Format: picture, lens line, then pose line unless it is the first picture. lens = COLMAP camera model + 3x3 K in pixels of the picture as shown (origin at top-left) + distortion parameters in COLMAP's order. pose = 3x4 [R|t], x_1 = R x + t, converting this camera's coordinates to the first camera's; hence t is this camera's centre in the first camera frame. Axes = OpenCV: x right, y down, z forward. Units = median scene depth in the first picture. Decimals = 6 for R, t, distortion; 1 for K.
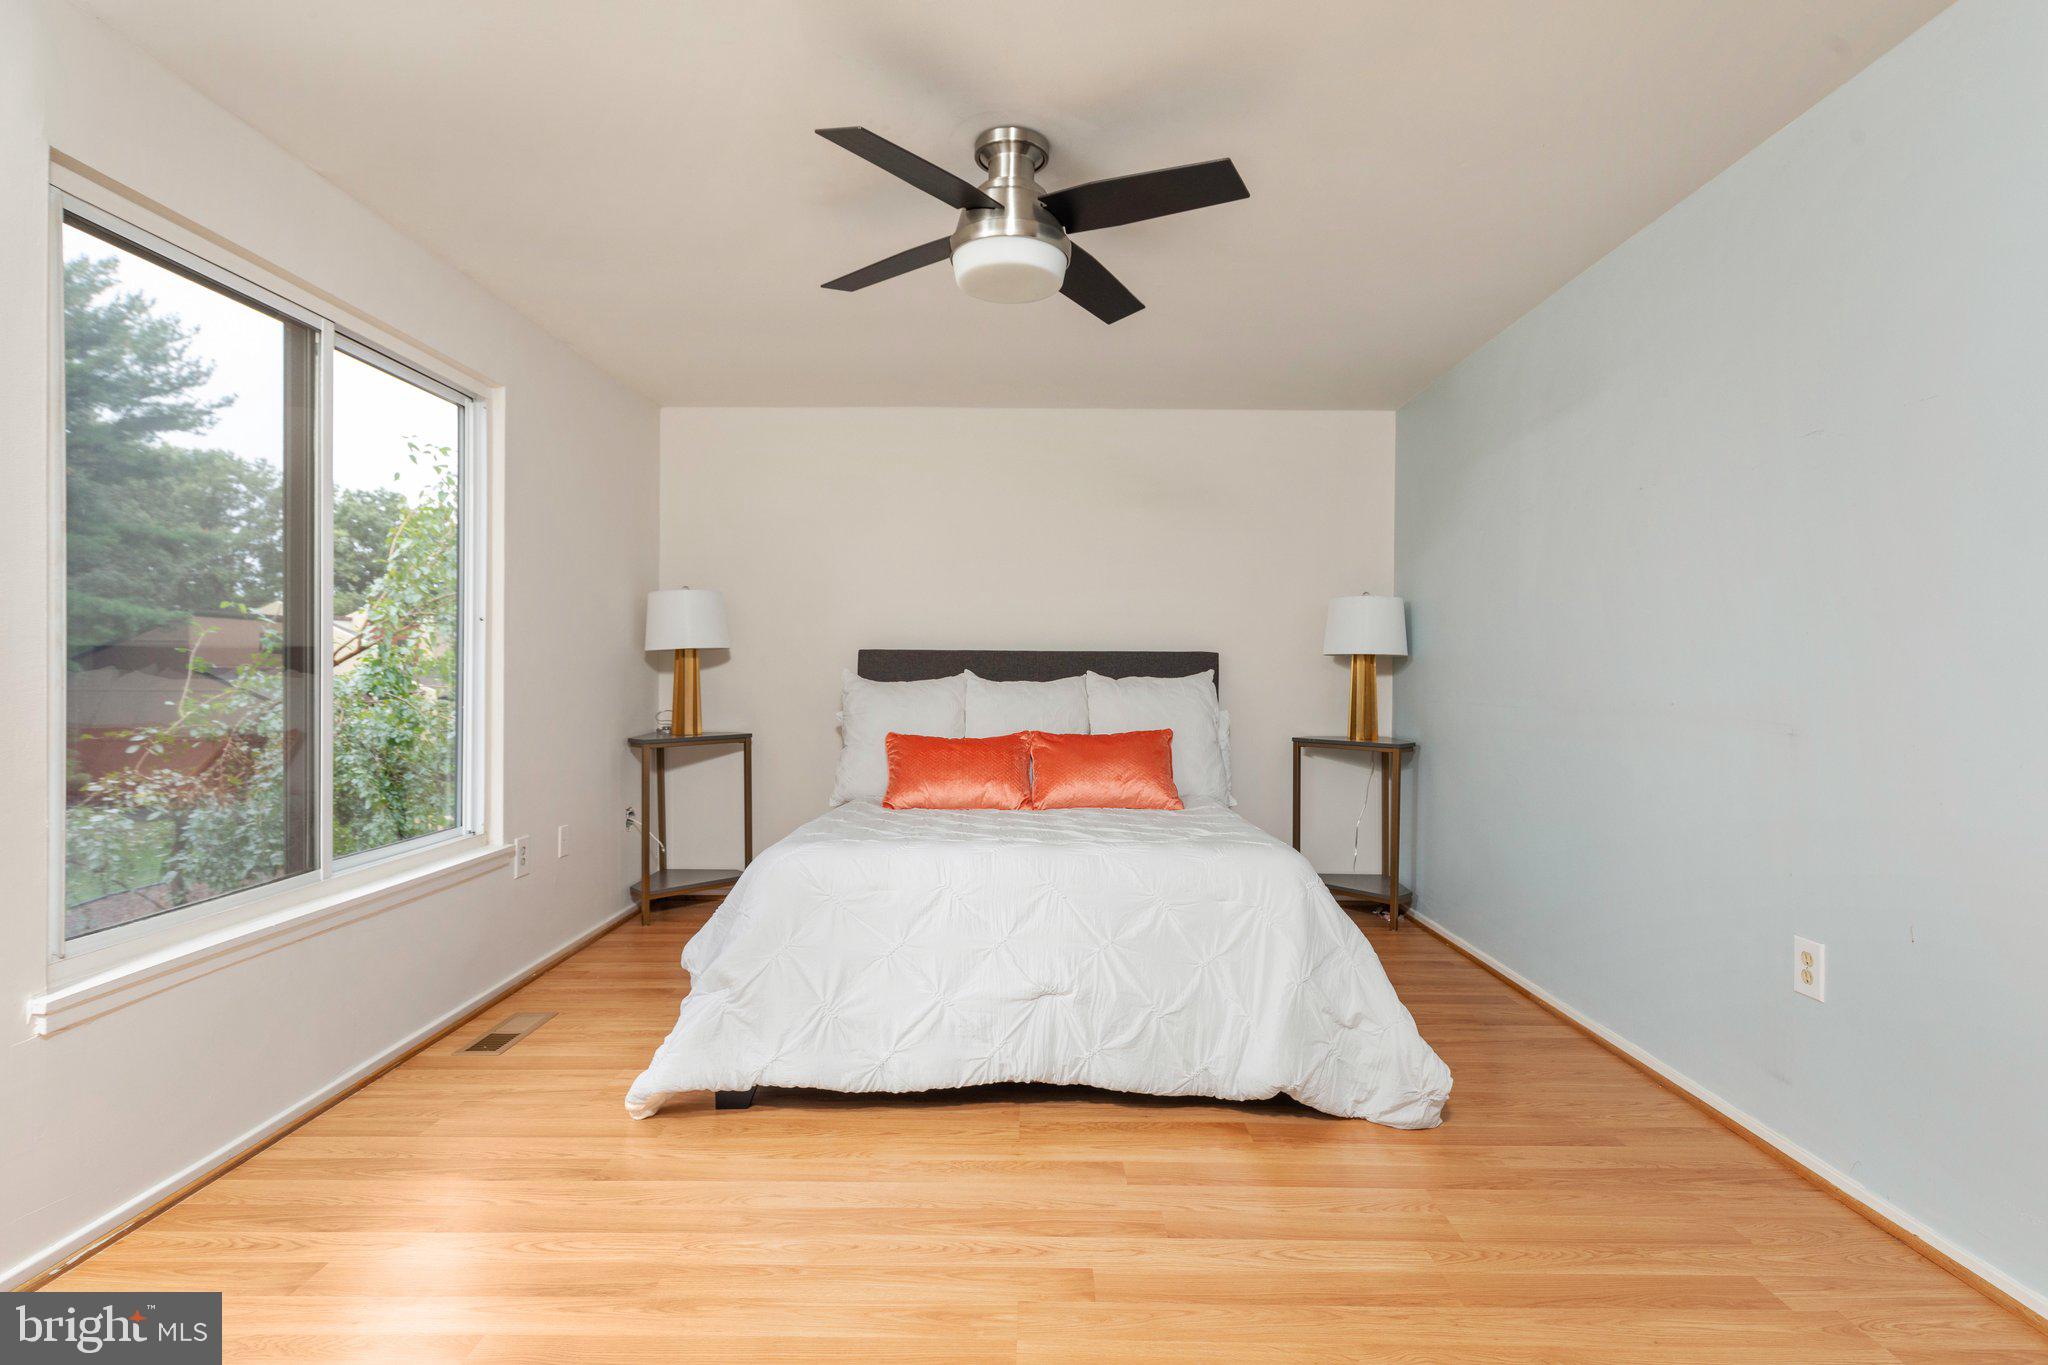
lens RADIAL K [[1008.6, 0, 1021.0], [0, 1008.6, 688.9], [0, 0, 1]] dist [0.001185, -0.000217]
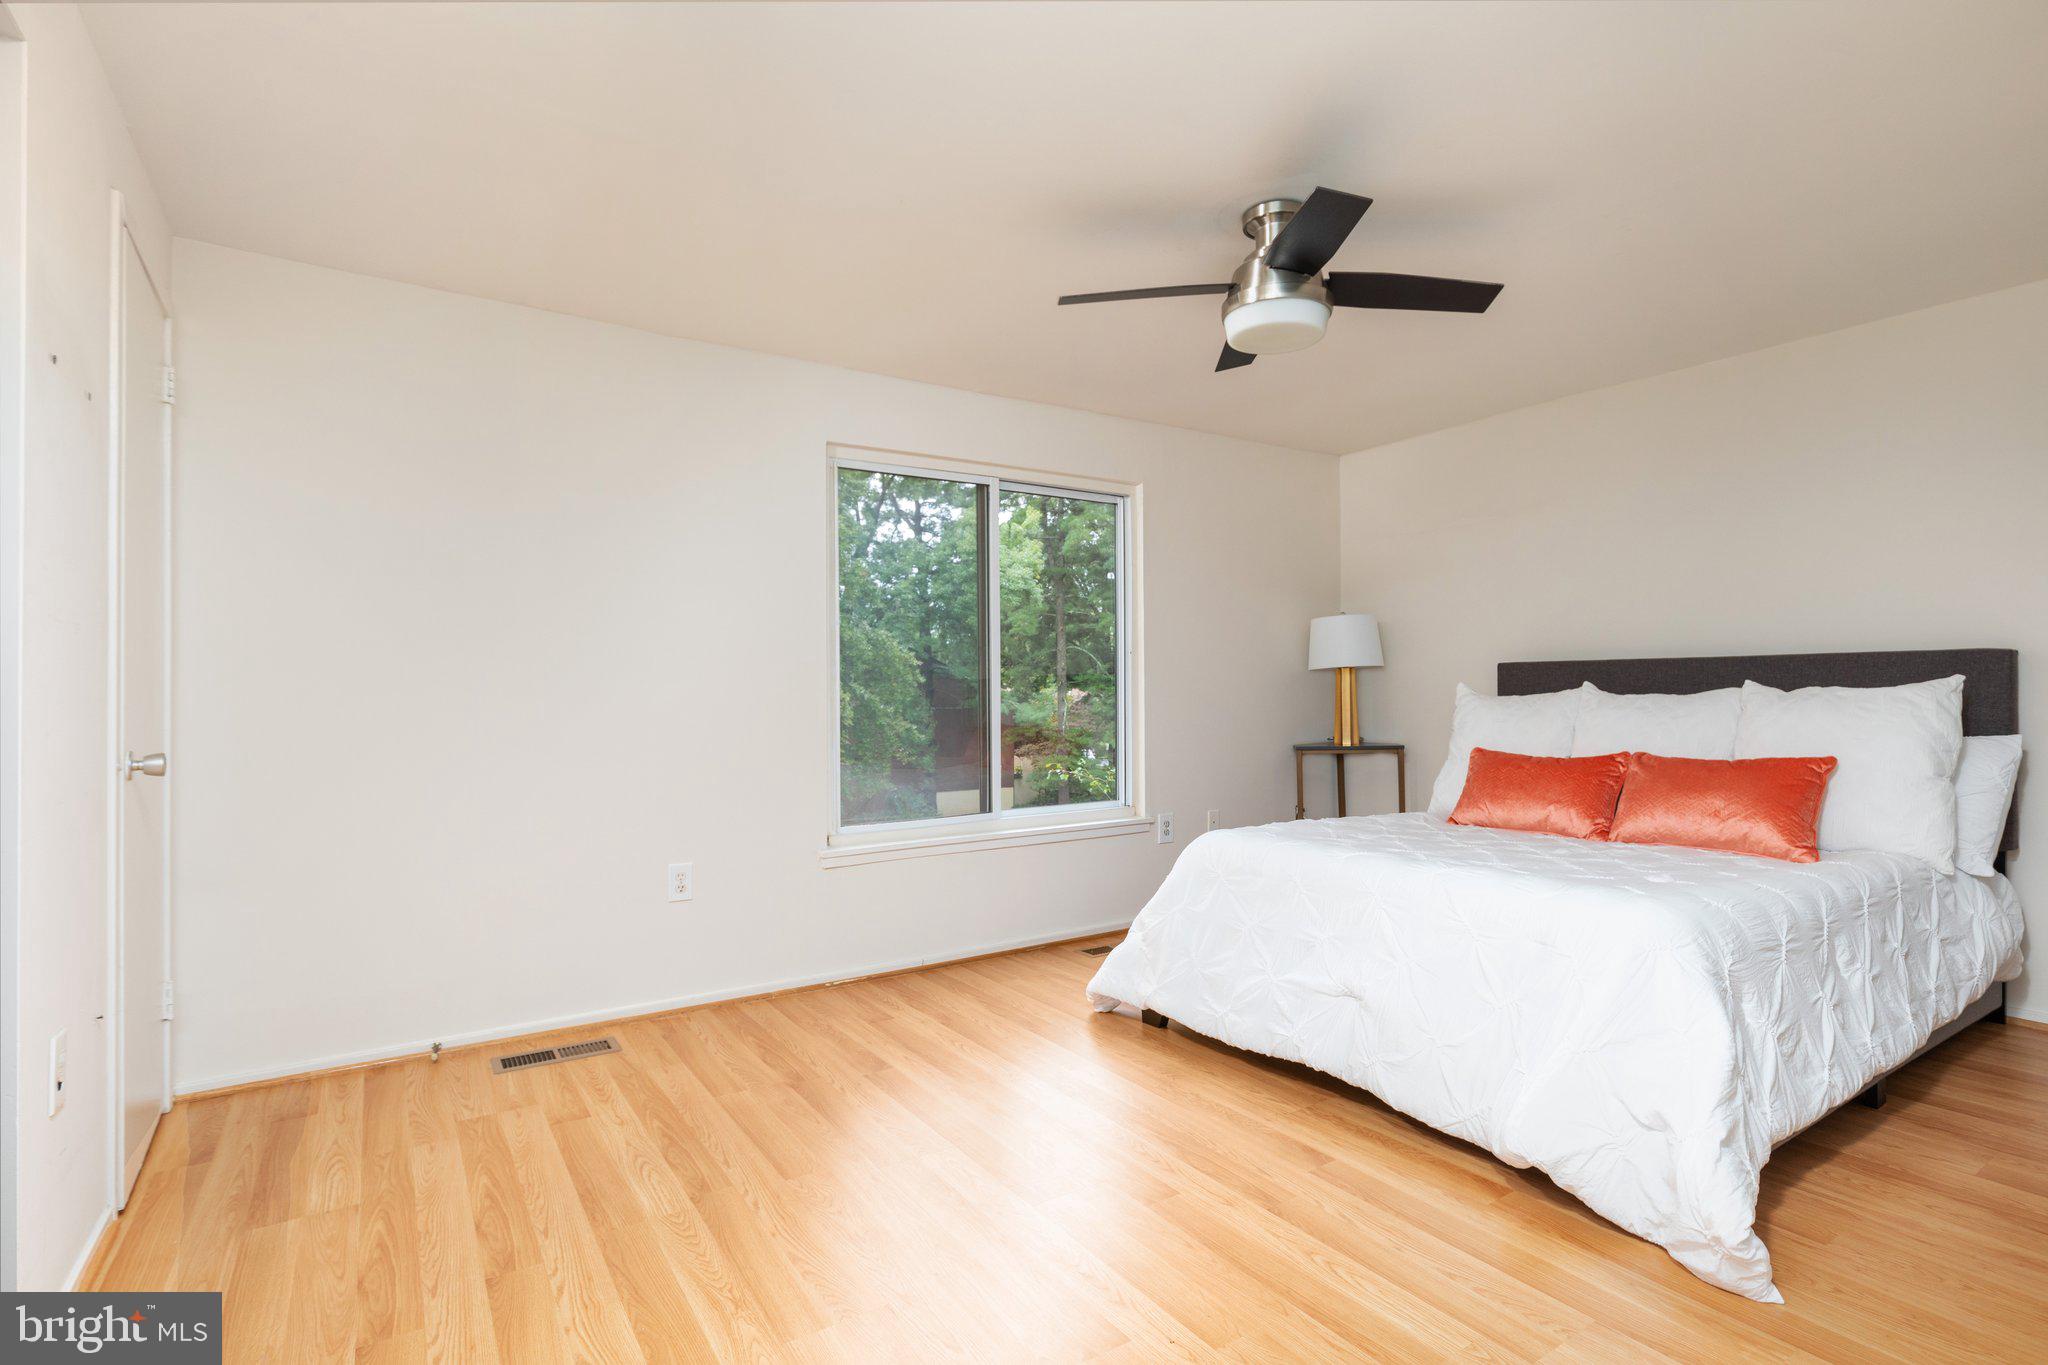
lens RADIAL K [[1008.6, 0, 1016.9], [0, 1008.6, 681.4], [0, 0, 1]] dist [0.001185, -0.000217]
pose [[0.547413, -0.016758, -0.836695, 0.468628], [-0.002799, 0.999757, -0.021855, 0.001899], [0.836858, 0.014305, 0.547234, 0.091889]]
